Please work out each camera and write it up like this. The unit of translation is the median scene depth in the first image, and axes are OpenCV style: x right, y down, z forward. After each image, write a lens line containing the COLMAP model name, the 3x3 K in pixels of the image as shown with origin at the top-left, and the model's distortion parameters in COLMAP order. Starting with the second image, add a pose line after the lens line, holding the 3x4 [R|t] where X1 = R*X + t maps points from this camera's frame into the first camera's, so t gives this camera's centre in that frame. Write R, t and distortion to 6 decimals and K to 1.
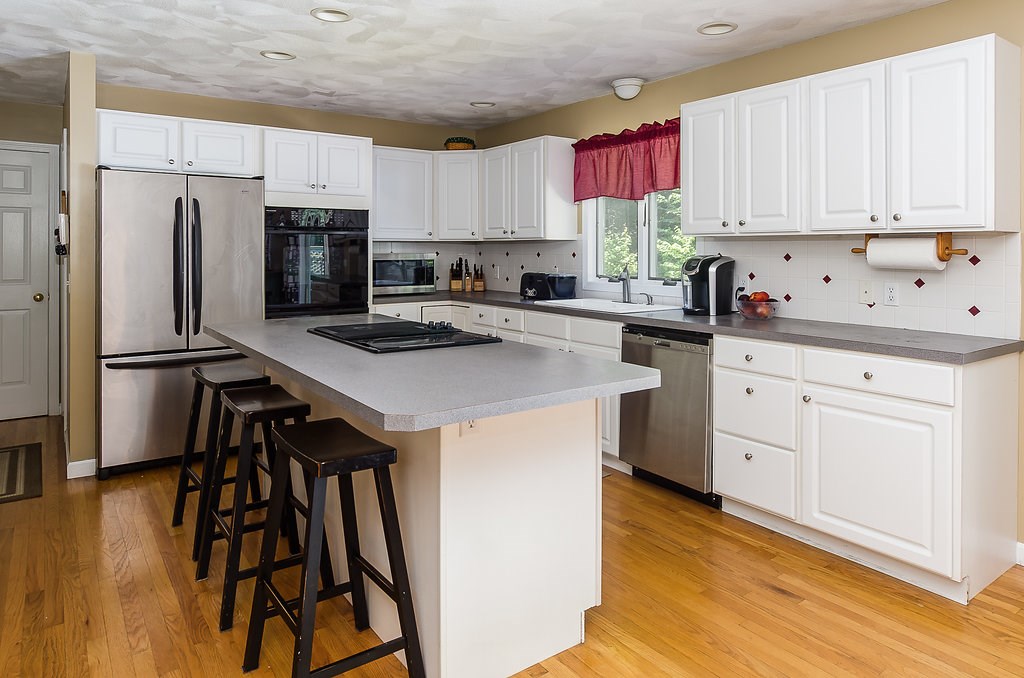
lens RADIAL K [[648.4, 0, 511.4], [0, 648.4, 249.1], [0, 0, 1]] dist [-0.003969, -0.000112]
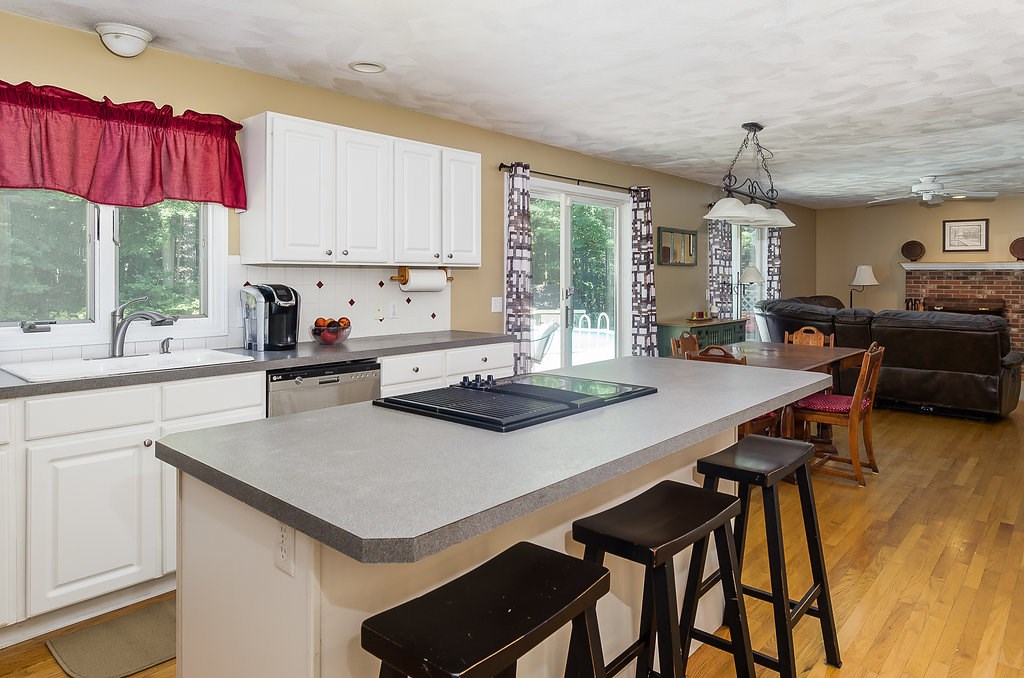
lens RADIAL K [[646.8, 0, 518.6], [0, 646.8, 271.9], [0, 0, 1]] dist [-0.002015, 0.001275]
pose [[-0.212667, 0.004372, 0.977115, -0.571656], [-0.000586, 0.999989, -0.004601, -0.002697], [-0.977124, -0.001551, -0.212662, 0.741241]]
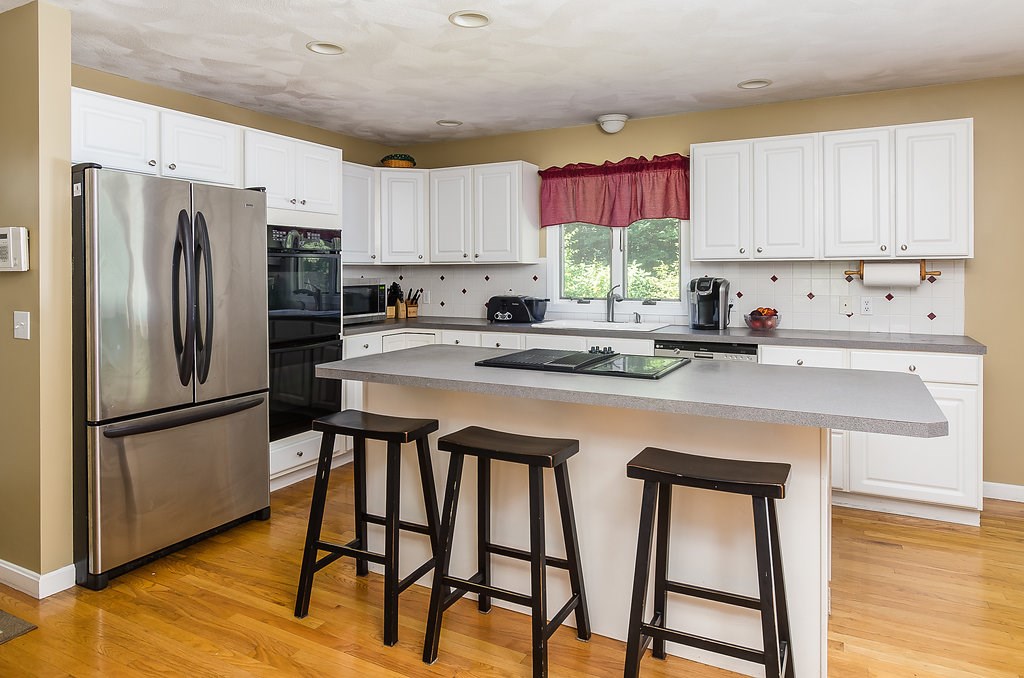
lens RADIAL K [[646.8, 0, 518.6], [0, 646.8, 271.9], [0, 0, 1]] dist [-0.002015, 0.001275]
pose [[0.895453, -0.005928, 0.445117, -0.441506], [0.005271, 0.999982, 0.002713, -0.004466], [-0.445126, -0.000083, 0.895468, 0.105916]]
